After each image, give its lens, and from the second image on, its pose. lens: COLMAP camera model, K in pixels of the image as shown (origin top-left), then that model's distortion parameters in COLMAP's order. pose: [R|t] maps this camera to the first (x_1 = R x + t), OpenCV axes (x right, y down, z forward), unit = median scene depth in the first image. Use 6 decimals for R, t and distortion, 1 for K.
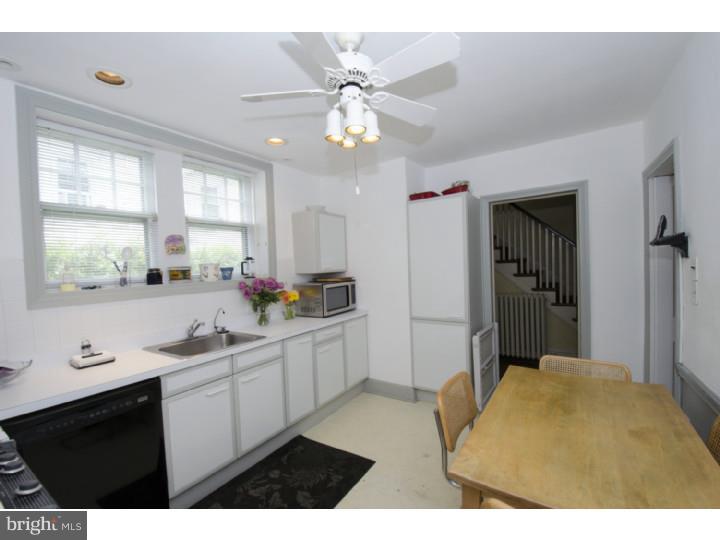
lens RADIAL K [[327.8, 0, 360.0], [0, 327.8, 270.0], [0, 0, 1]] dist [0.000740, 0.000058]
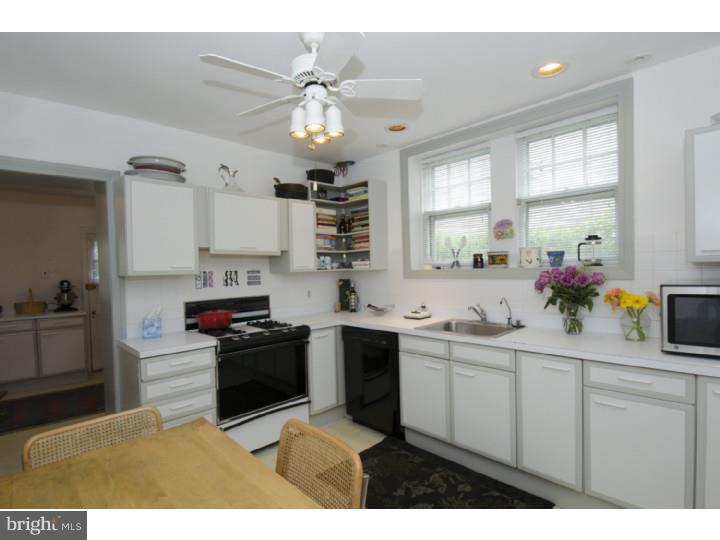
lens RADIAL K [[381.6, 0, 360.0], [0, 381.6, 270.0], [0, 0, 1]] dist [0.001191, 0.000260]
pose [[-0.249103, 0.052052, -0.967077, 0.718685], [0.019741, 0.998620, 0.048665, -0.020640], [0.968276, -0.006969, -0.249787, 0.912865]]
